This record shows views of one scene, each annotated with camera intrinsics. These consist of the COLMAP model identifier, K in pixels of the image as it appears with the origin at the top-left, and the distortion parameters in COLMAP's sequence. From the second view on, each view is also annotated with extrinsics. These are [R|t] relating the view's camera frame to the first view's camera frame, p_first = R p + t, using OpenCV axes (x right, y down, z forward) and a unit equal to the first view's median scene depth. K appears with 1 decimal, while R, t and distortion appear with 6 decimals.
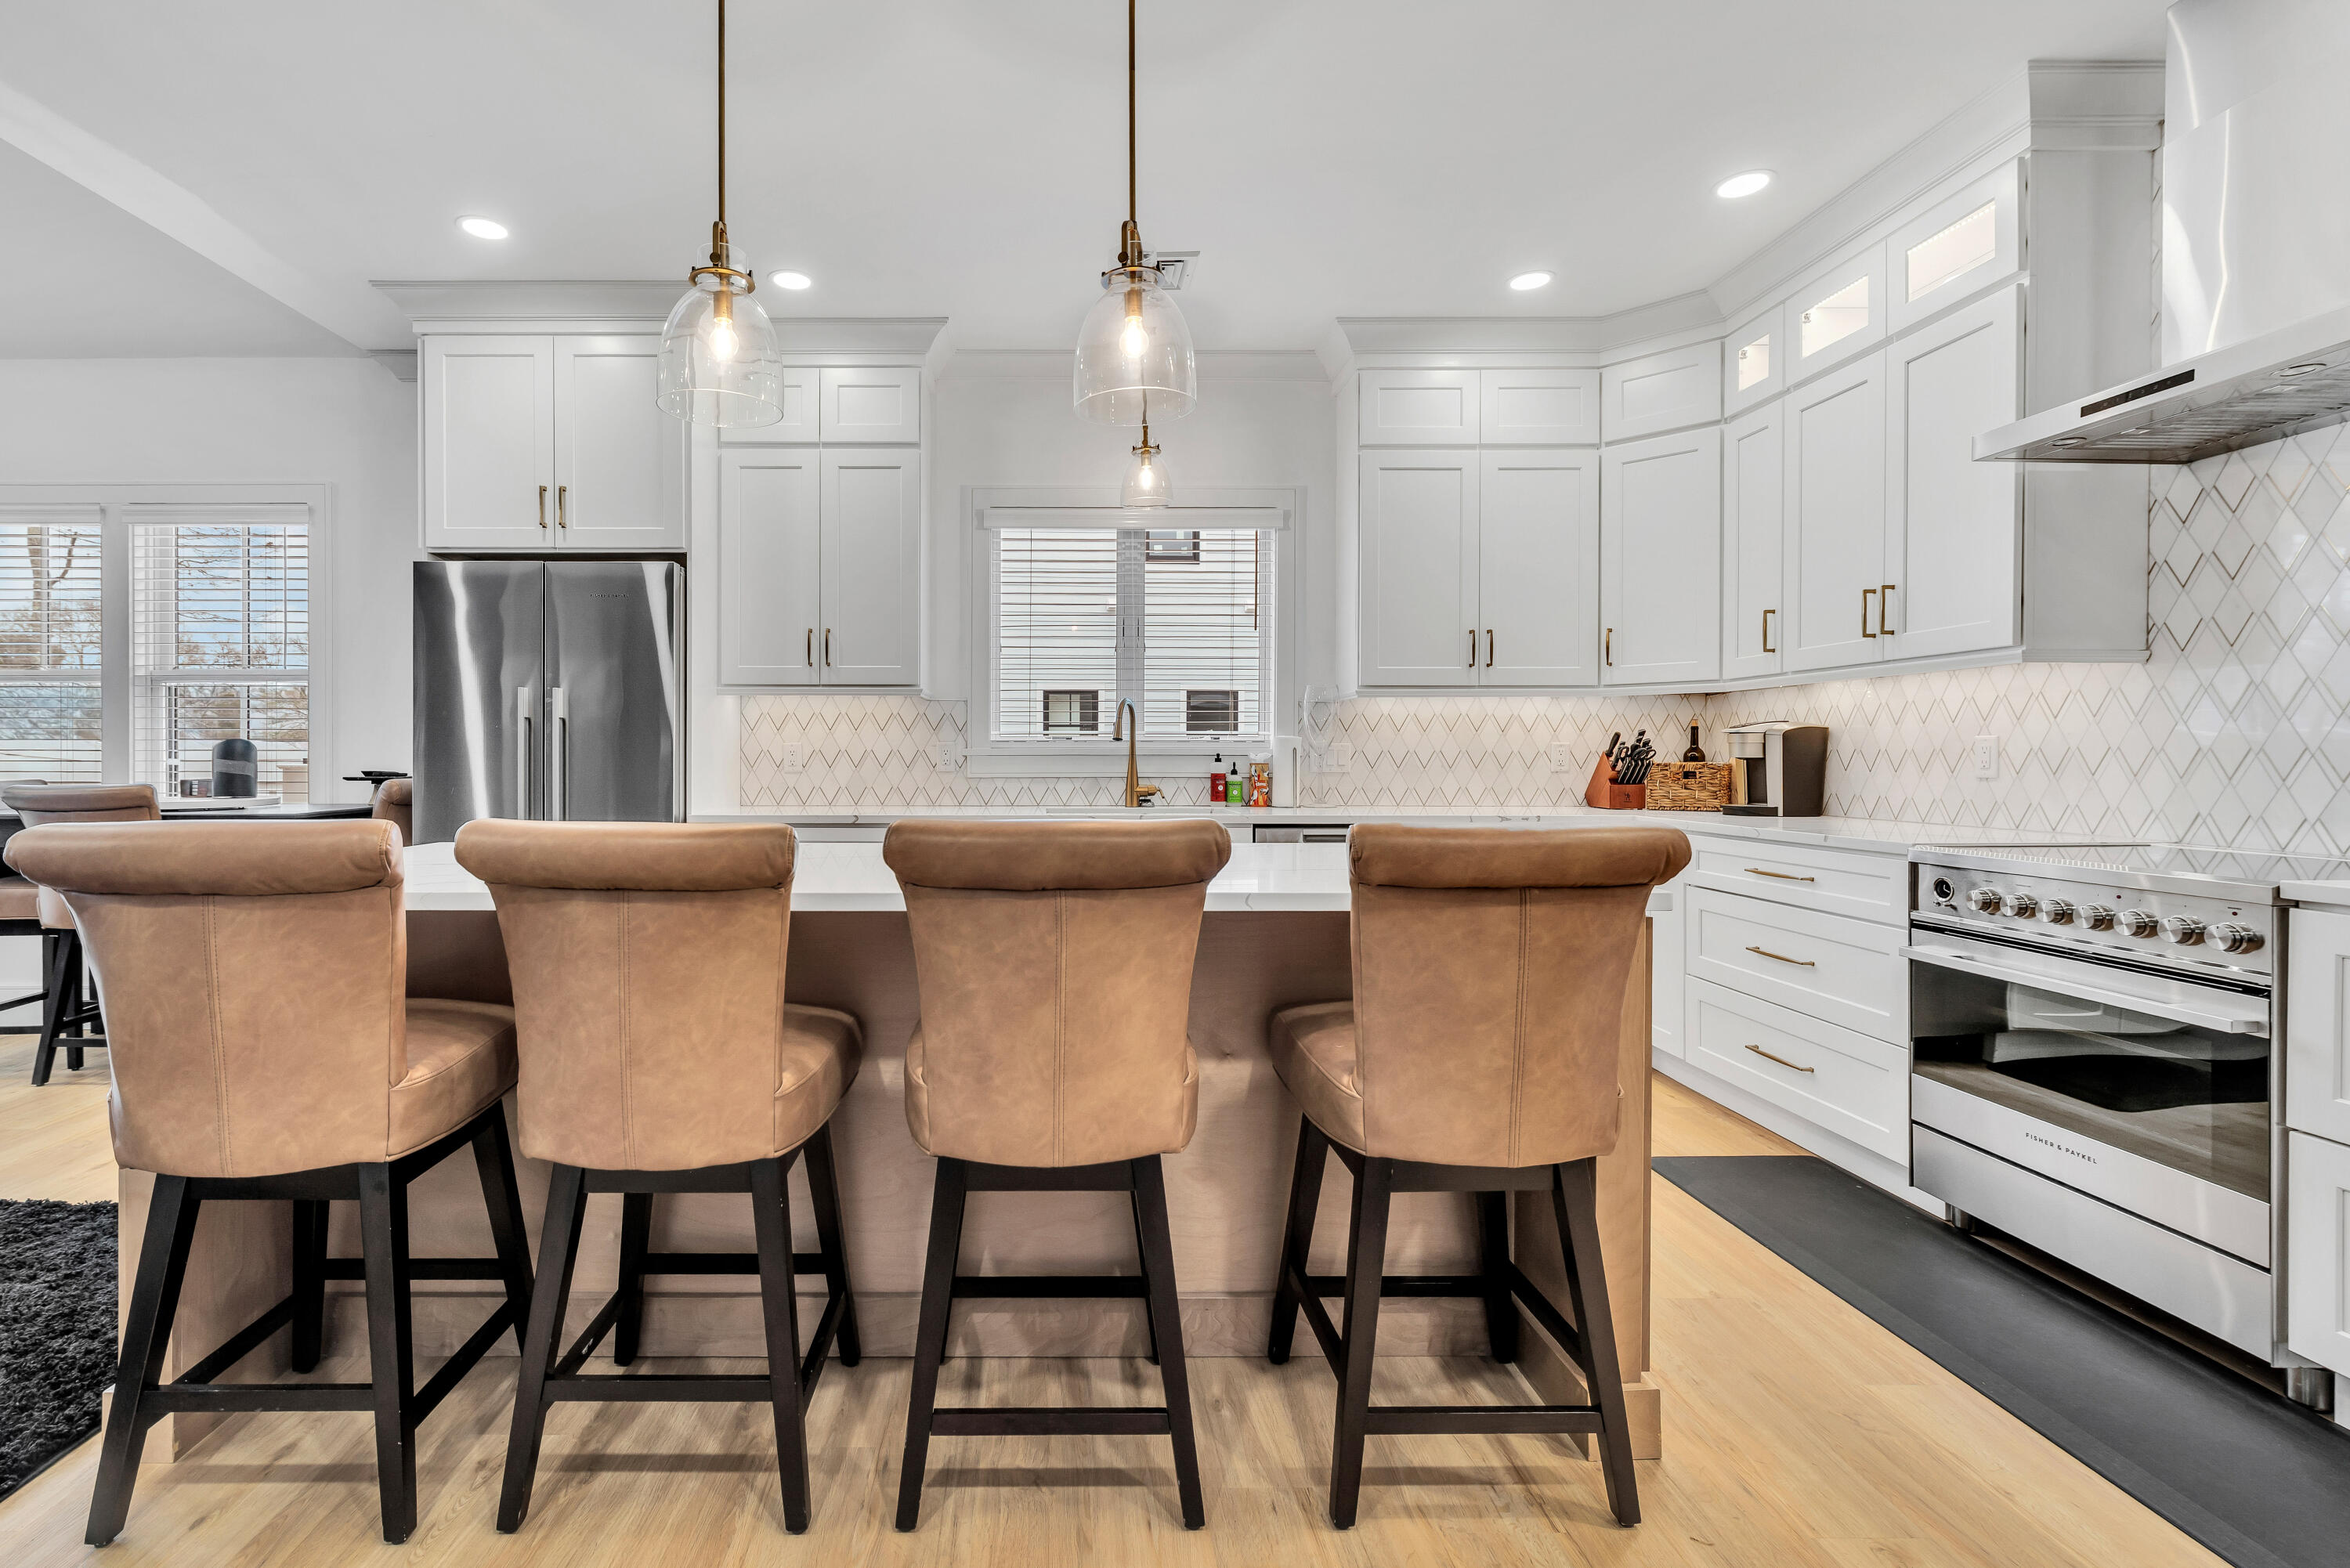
lens RADIAL K [[1101.5, 0, 1119.3], [0, 1101.5, 759.0], [0, 0, 1]] dist [-0.010488, -0.000184]
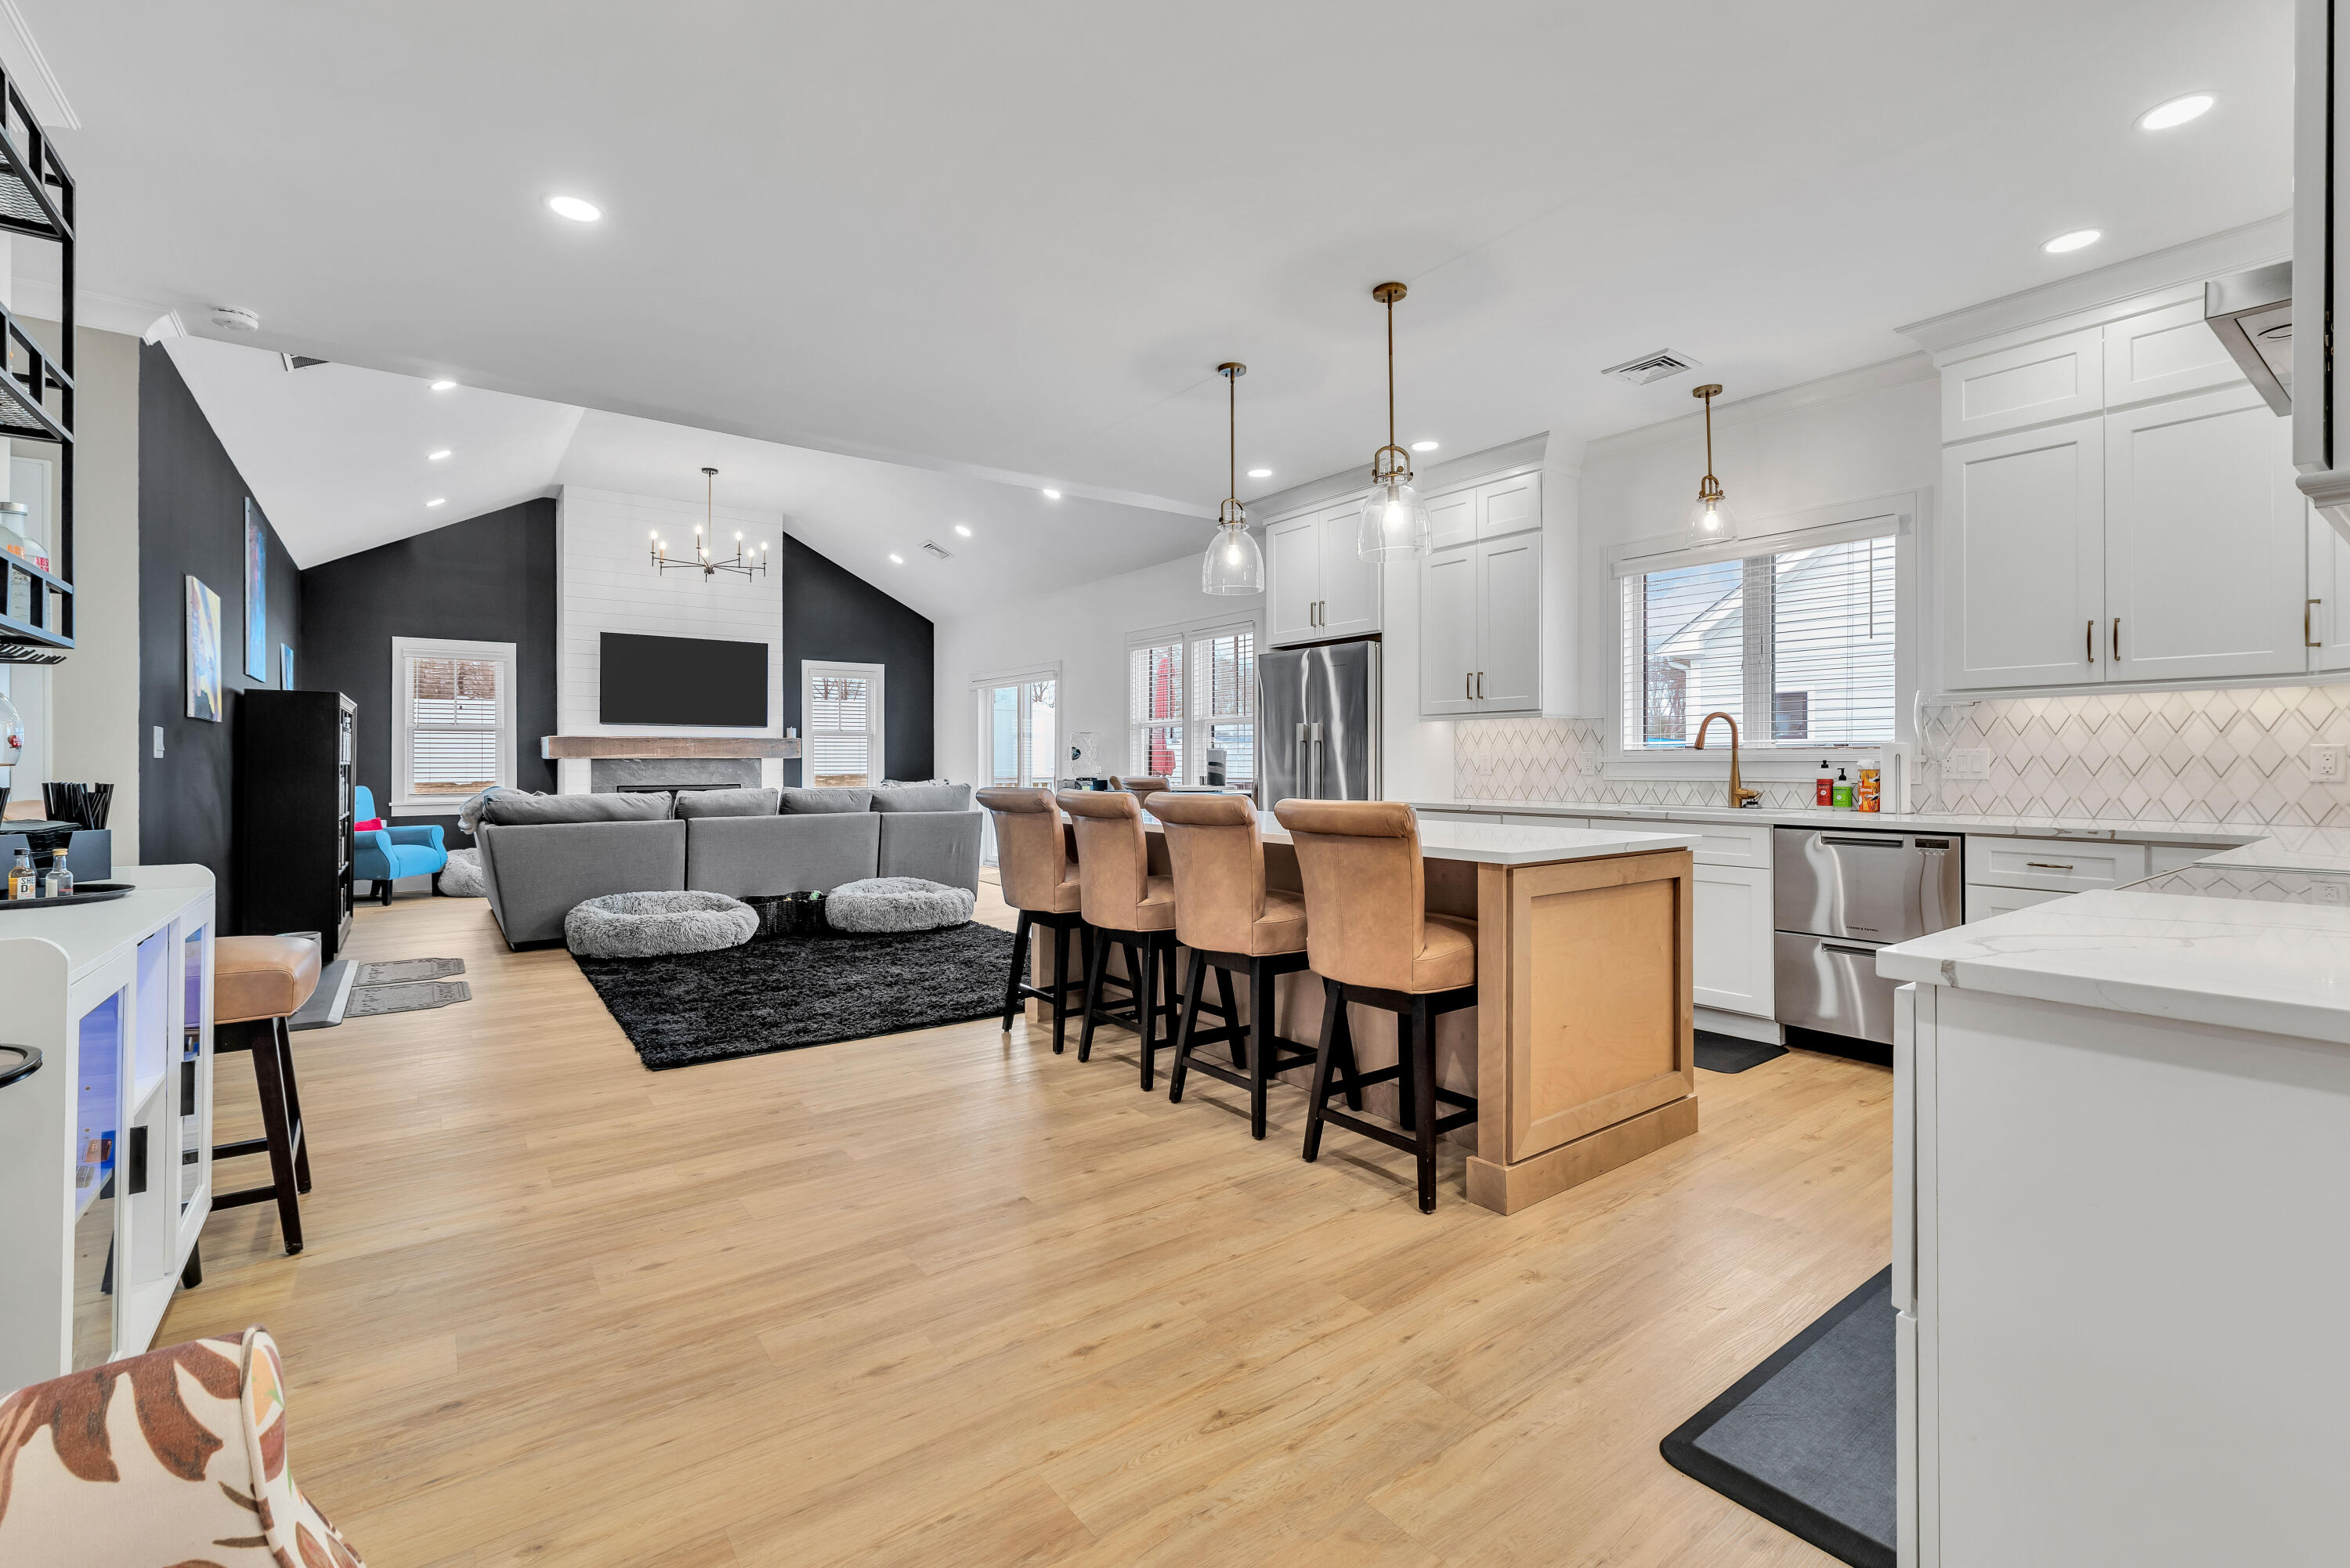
lens RADIAL K [[1024.1, 0, 1165.7], [0, 1024.1, 763.7], [0, 0, 1]] dist [-0.000020, 0.000378]
pose [[0.579558, 0.000218, -0.814931, 0.561459], [-0.001636, 0.999998, -0.000896, 0.000380], [0.814929, 0.001852, 0.579558, -0.085734]]
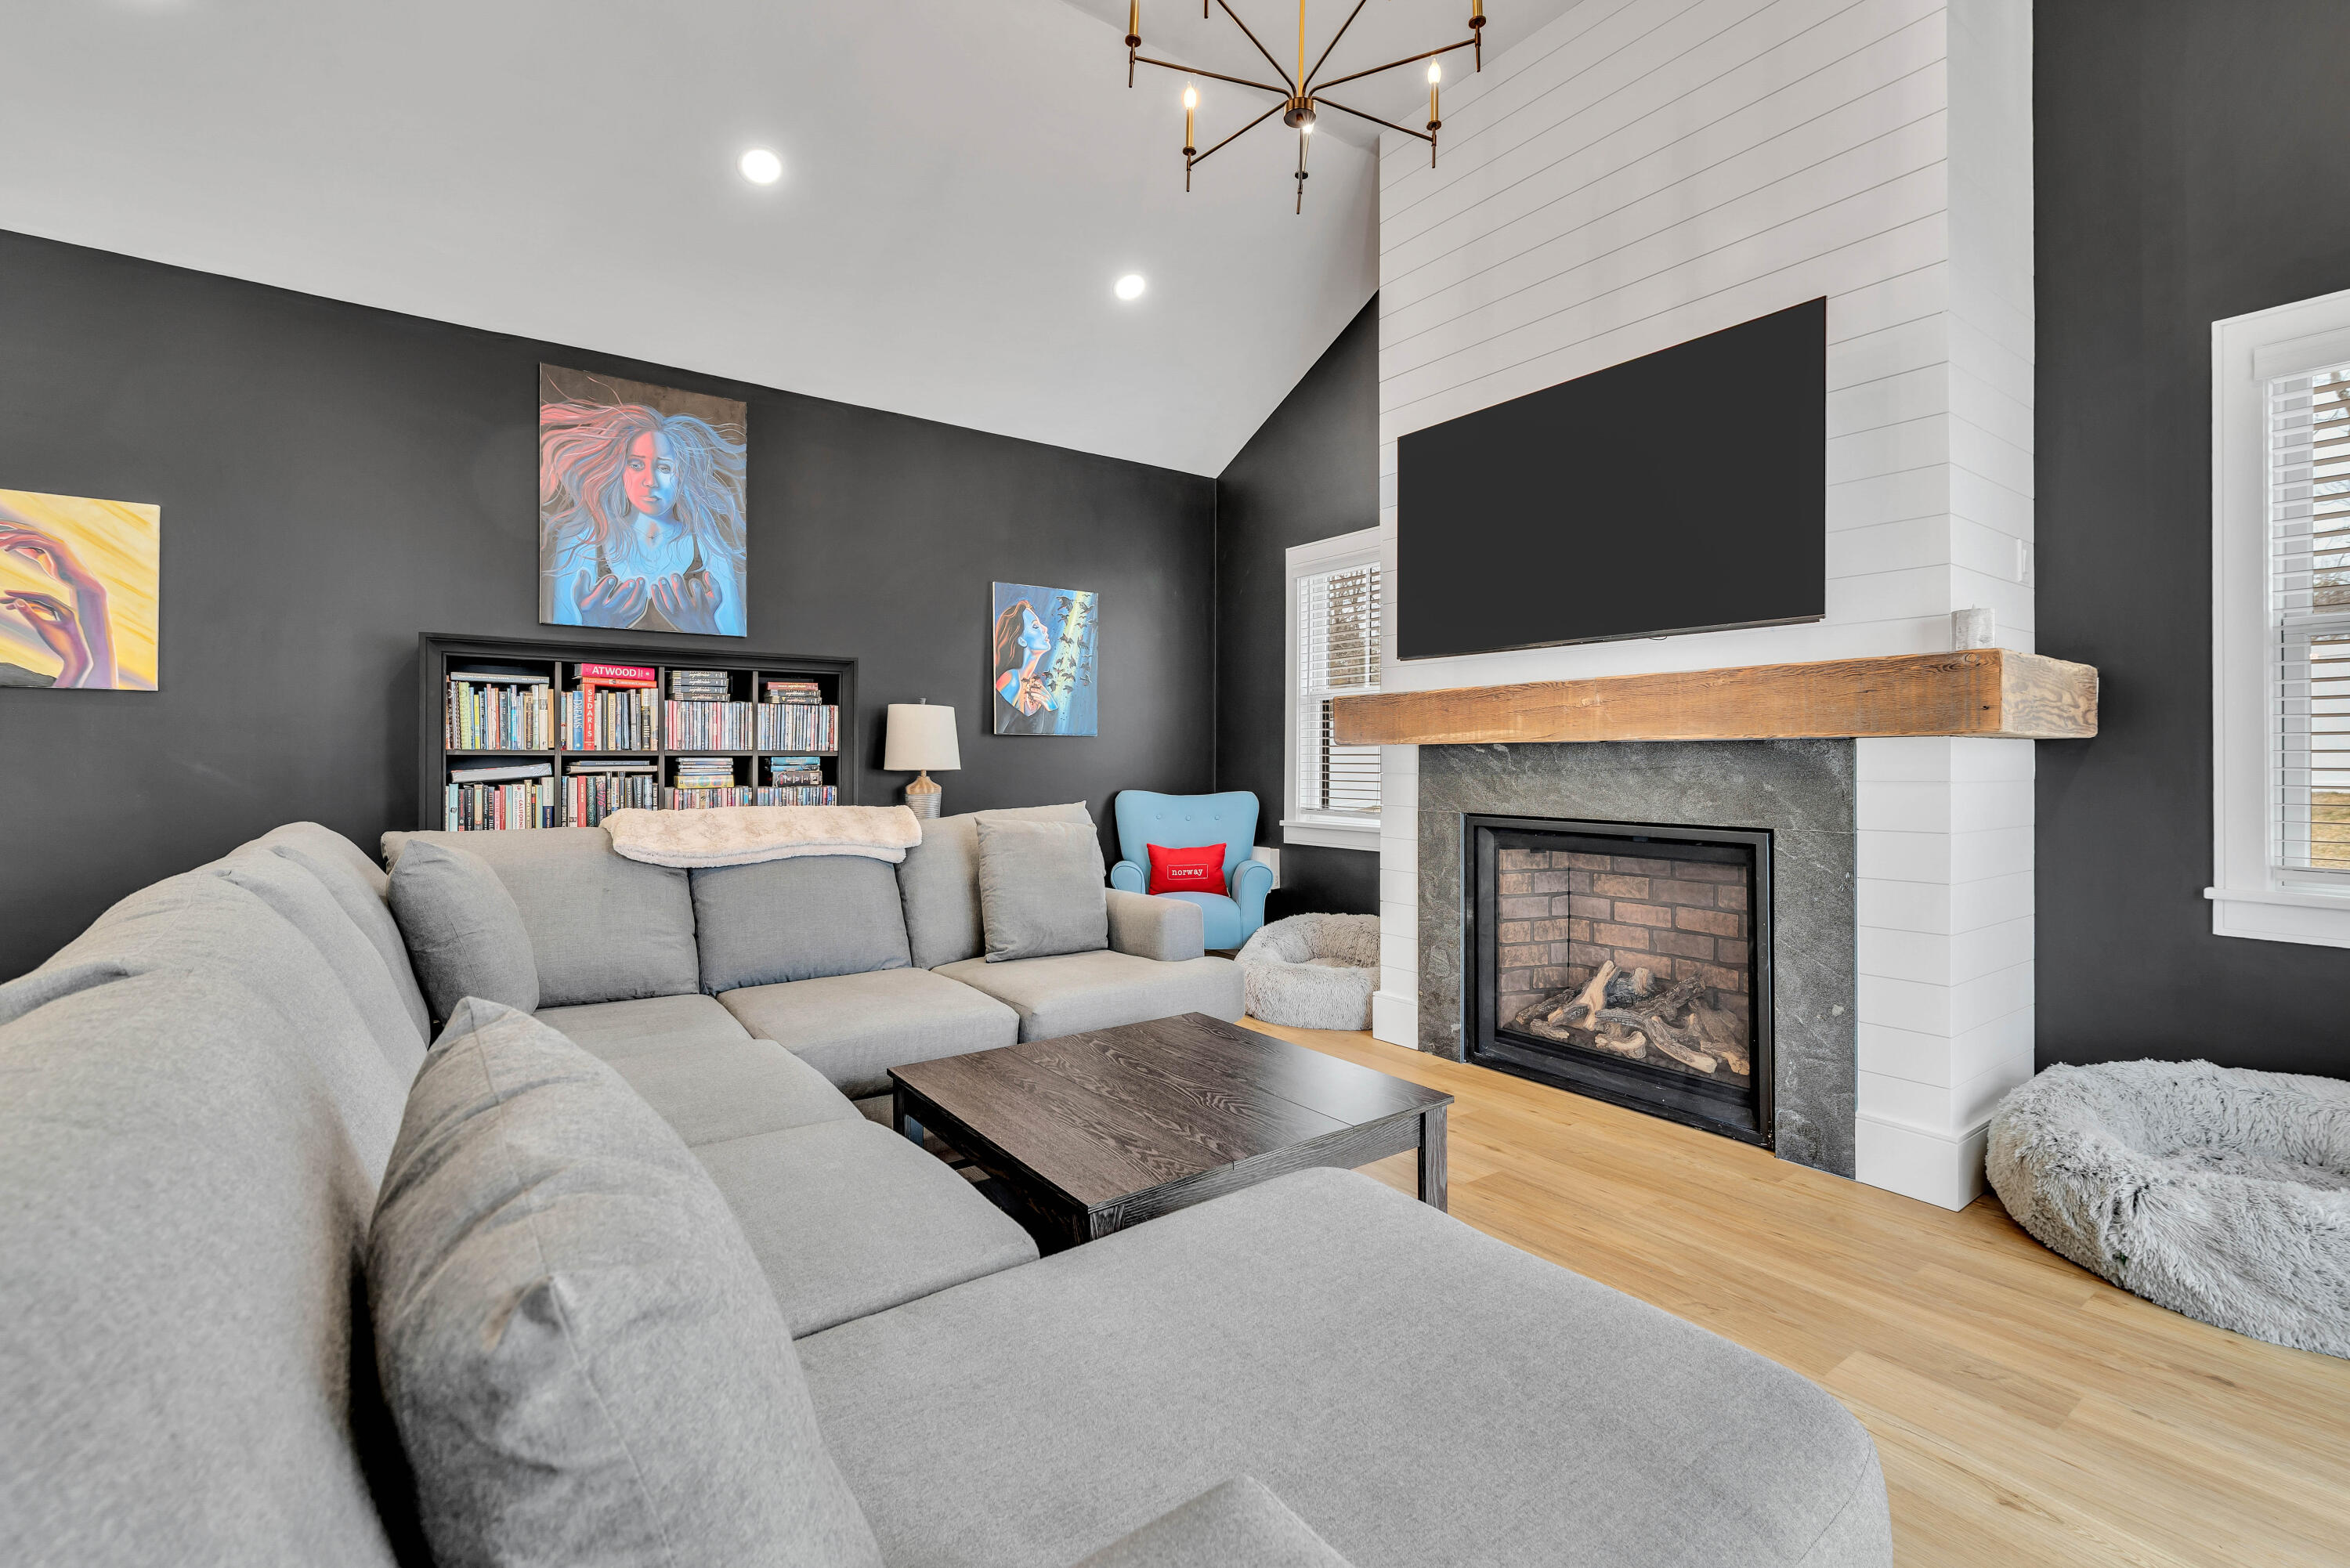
lens RADIAL K [[1024.1, 0, 1173.4], [0, 1024.1, 764.4], [0, 0, 1]] dist [-0.000020, 0.000378]
pose [[-0.820000, 0.000739, -0.572363, -1.244146], [-0.004442, 0.999961, 0.007654, 0.000897], [0.572346, 0.008818, -0.819965, 0.829314]]
